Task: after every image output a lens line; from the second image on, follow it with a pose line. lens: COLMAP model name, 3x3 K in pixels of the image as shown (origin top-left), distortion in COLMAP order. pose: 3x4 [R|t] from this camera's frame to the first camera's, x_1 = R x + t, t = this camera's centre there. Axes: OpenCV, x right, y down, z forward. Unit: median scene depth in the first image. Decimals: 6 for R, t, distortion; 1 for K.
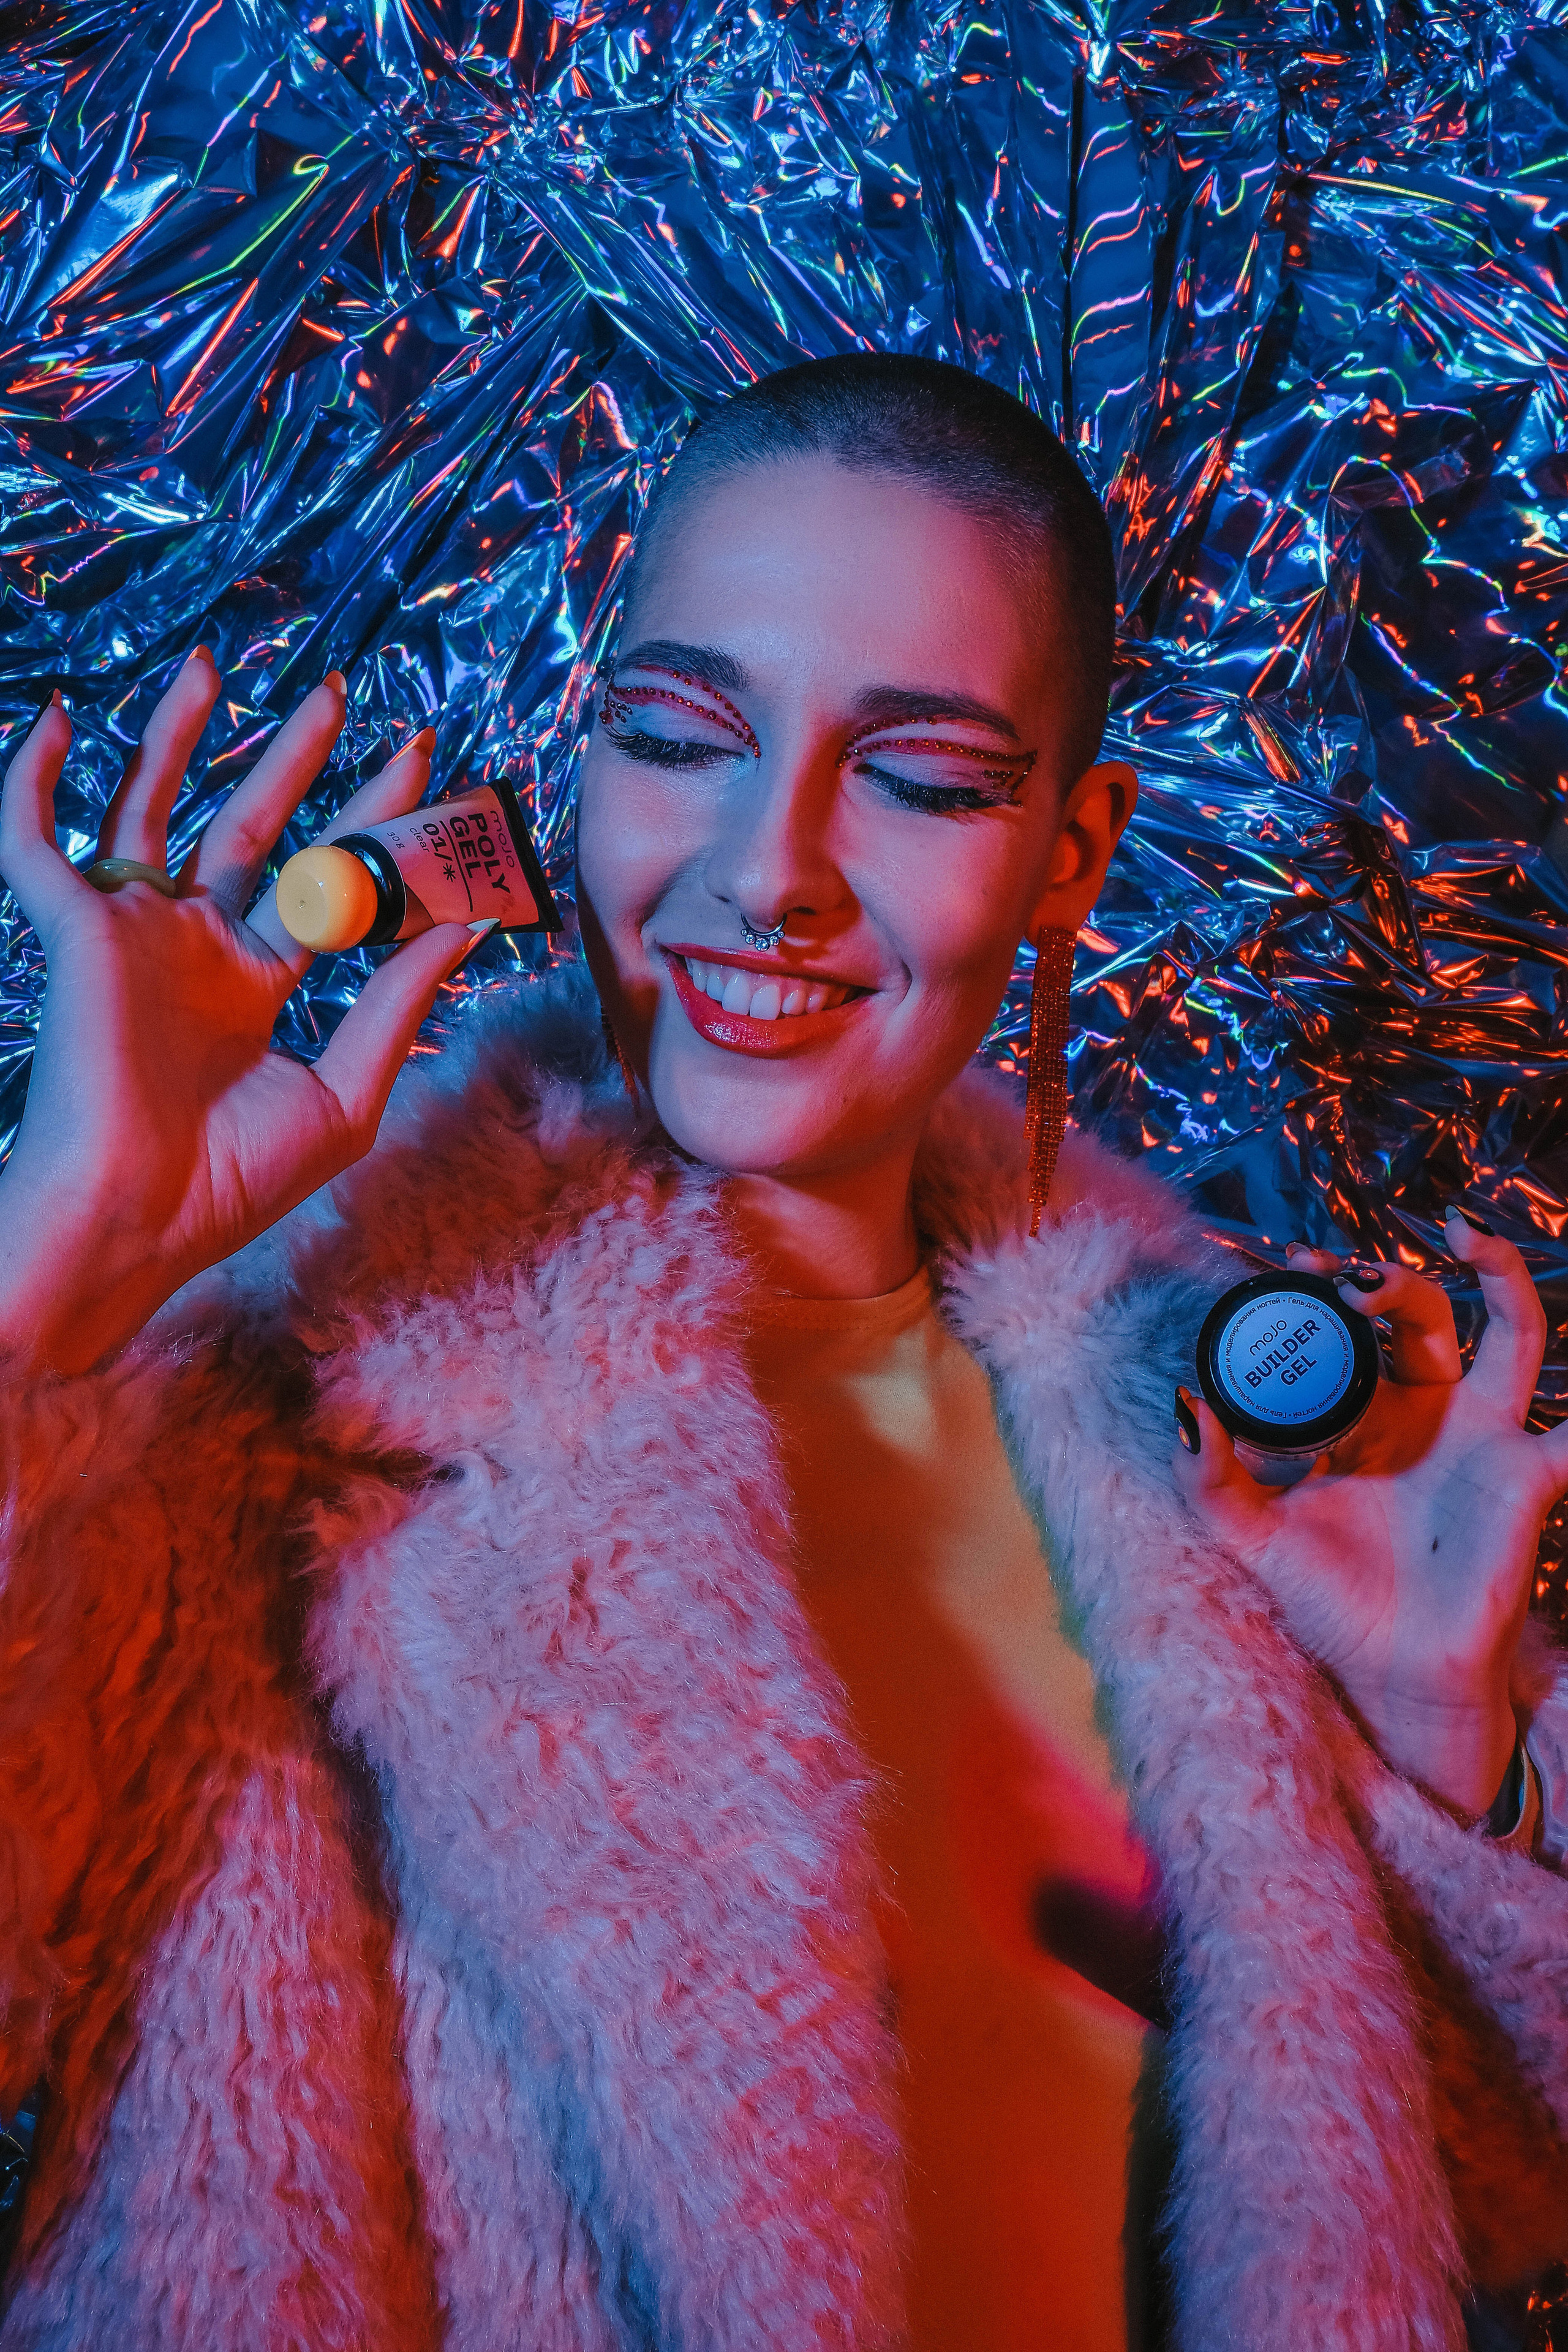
lens RADIAL K [[2565.3, 0, 790.3], [0, 2565.3, 1179.9], [0, 0, 1]] dist [-0.006547, 0.000000]
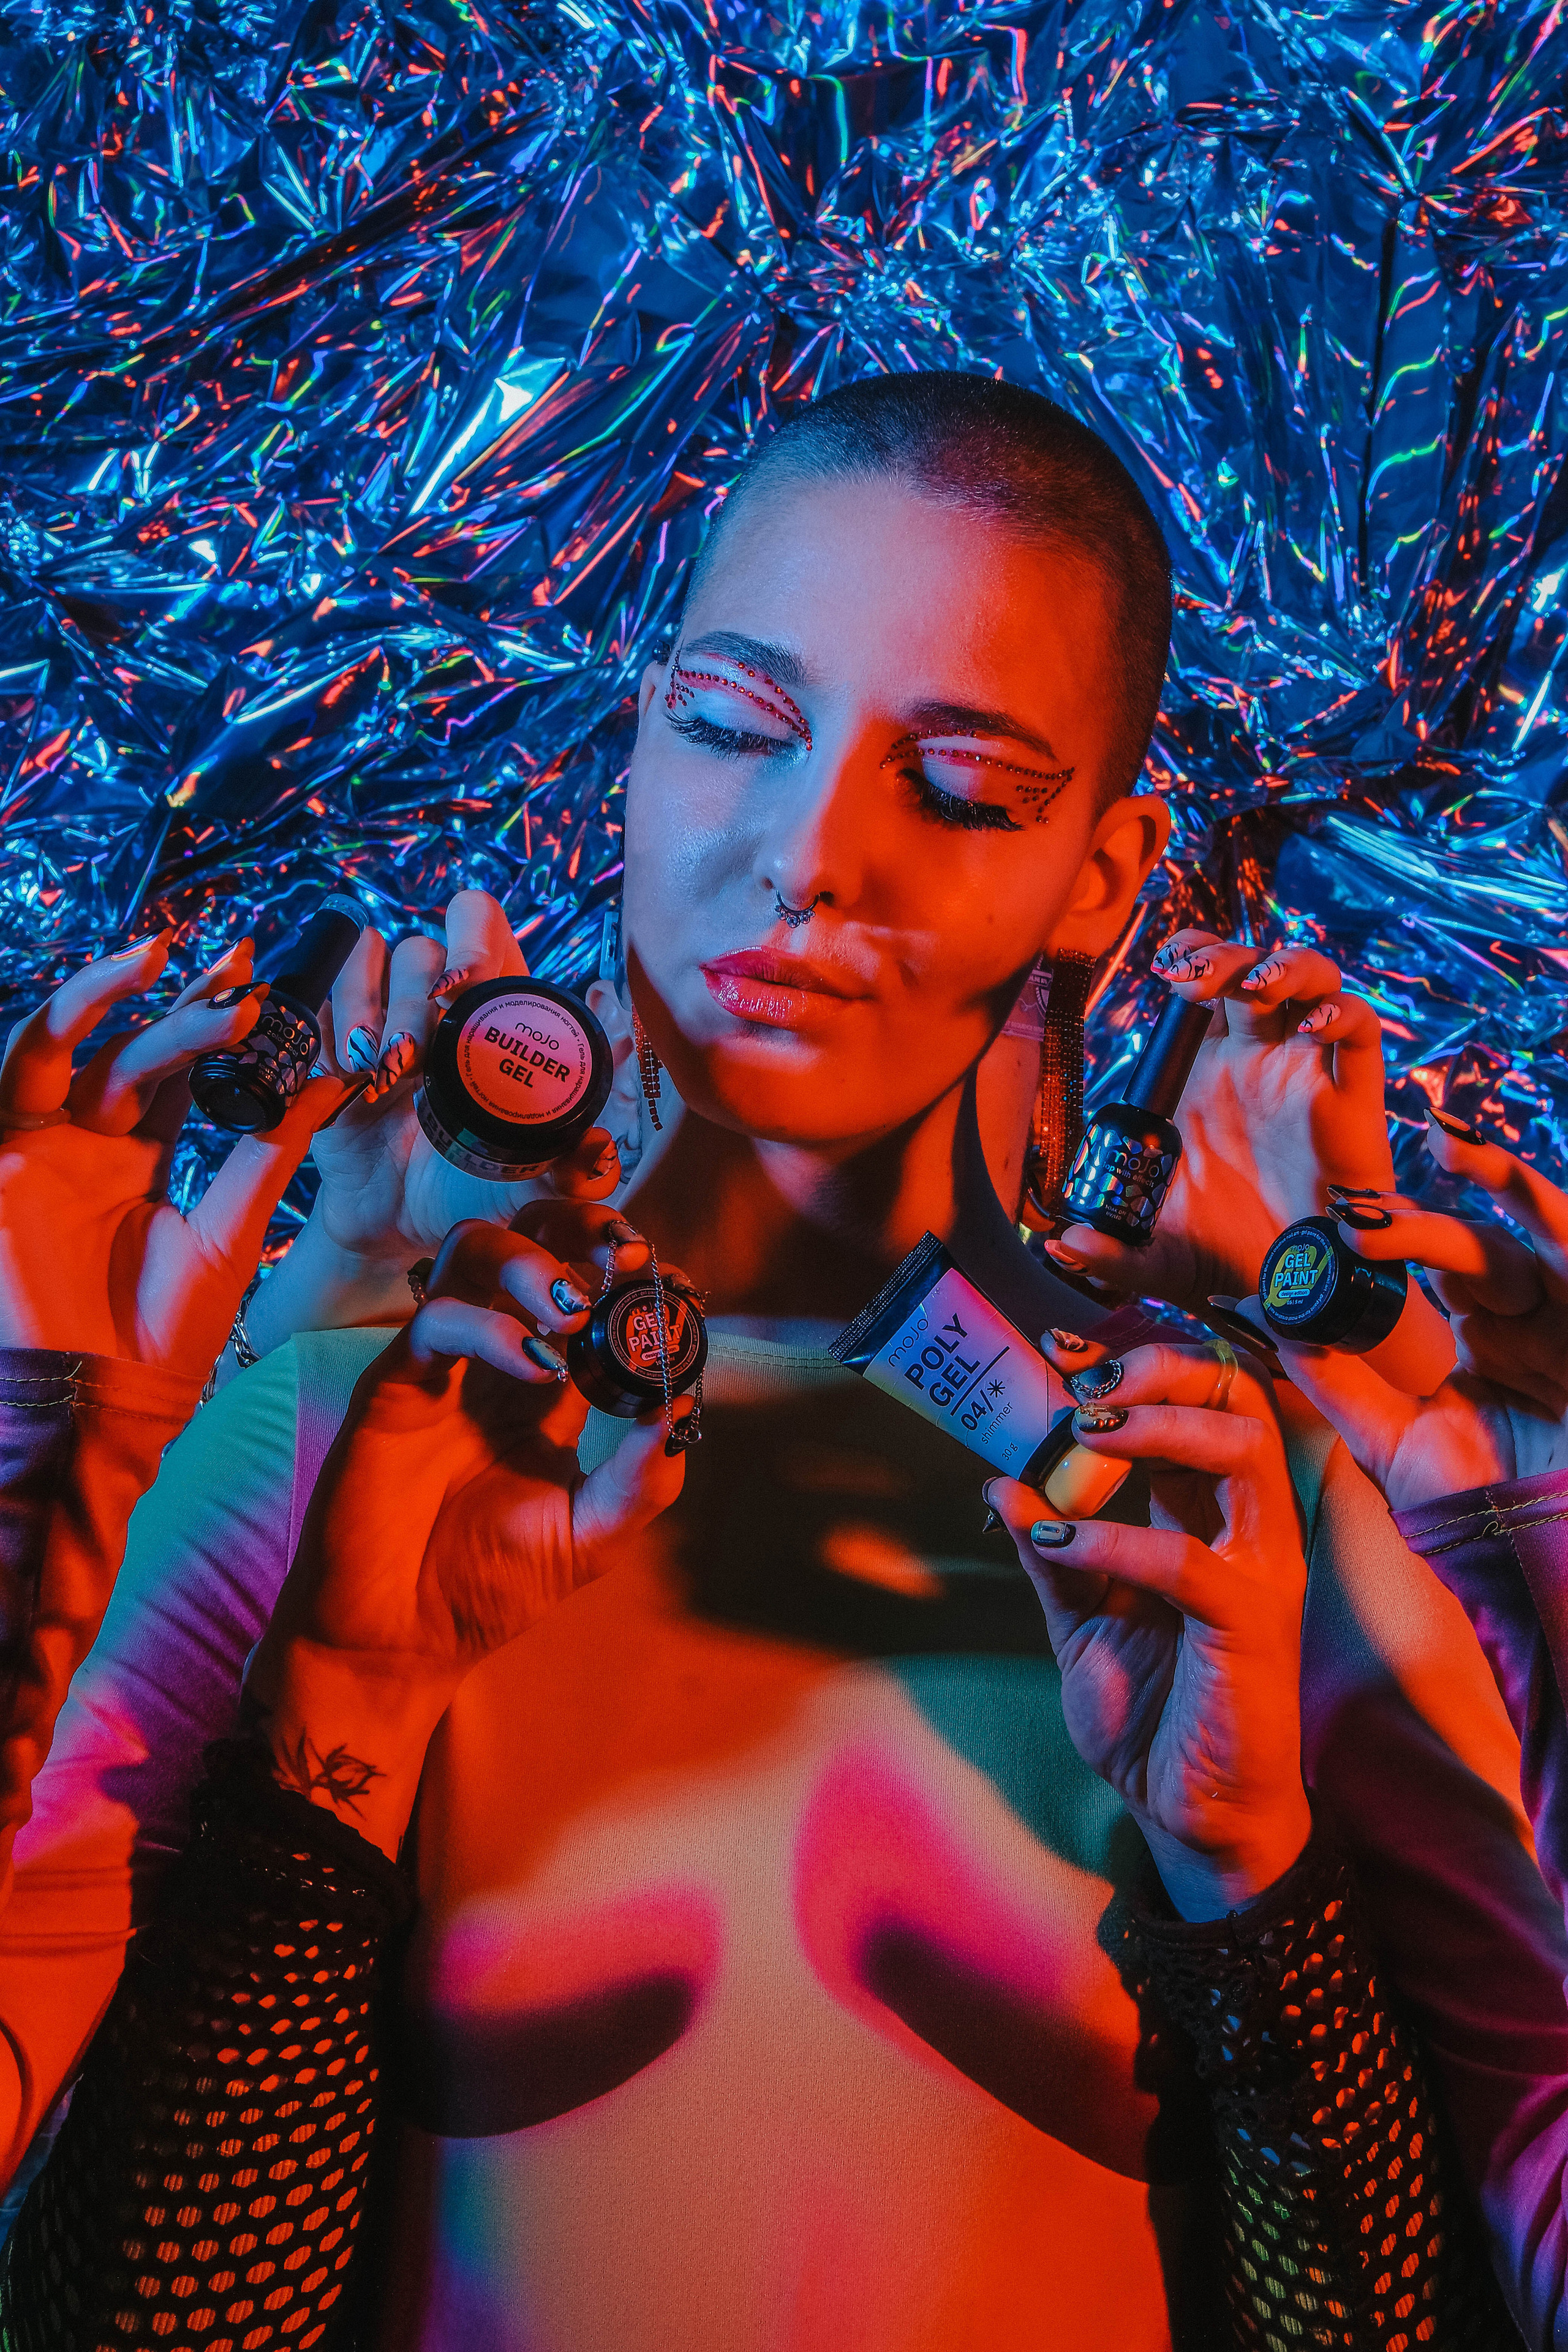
lens RADIAL K [[5489.7, 0, 769.1], [0, 5489.7, 1174.3], [0, 0, 1]] dist [-0.091408, 0.000000]
pose [[0.990624, -0.003095, -0.136584, 0.168410], [-0.002973, 0.999018, -0.044202, 0.066872], [0.136587, 0.044194, 0.989642, -1.291087]]
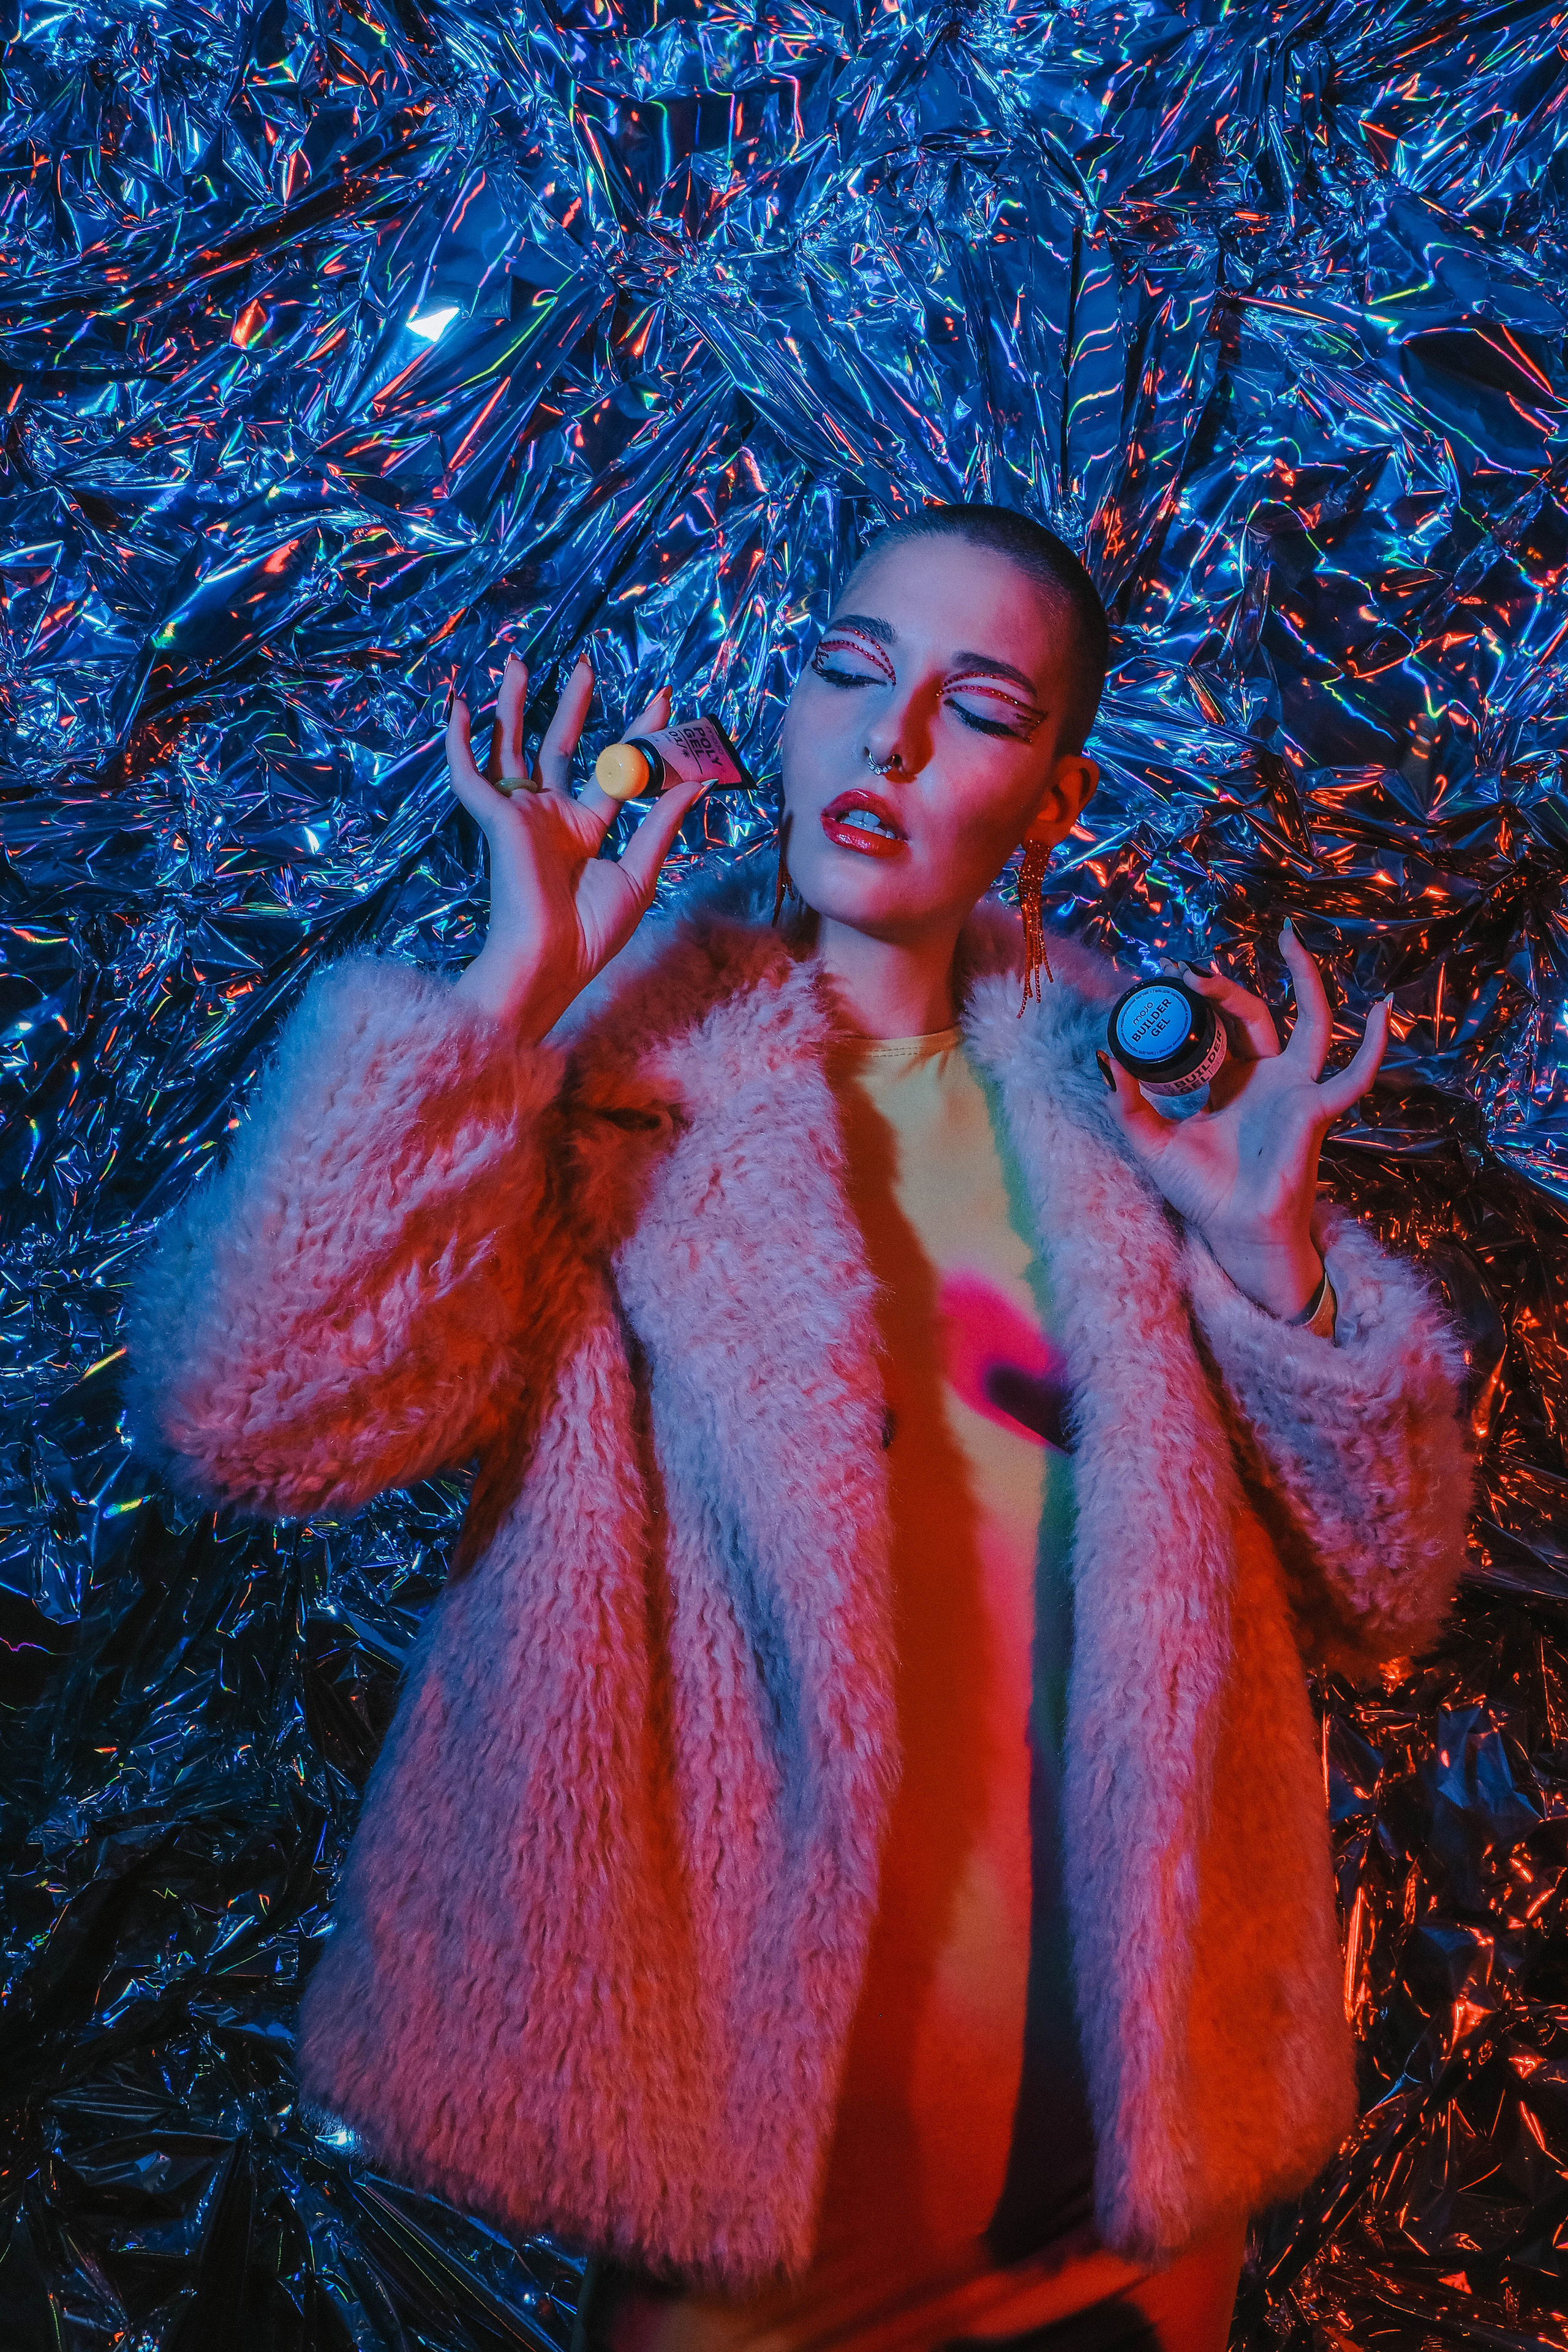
lens RADIAL K [[2565.3, 0, 776.8], [0, 2565.3, 1151.8], [0, 0, 1]] dist [-0.006547, 0.000000]
pose [[0.999589, 0.008063, -0.027518, -0.012305], [-0.007740, 0.999901, 0.011792, 0.070378], [0.027611, -0.011574, 0.999552, -0.452728]]
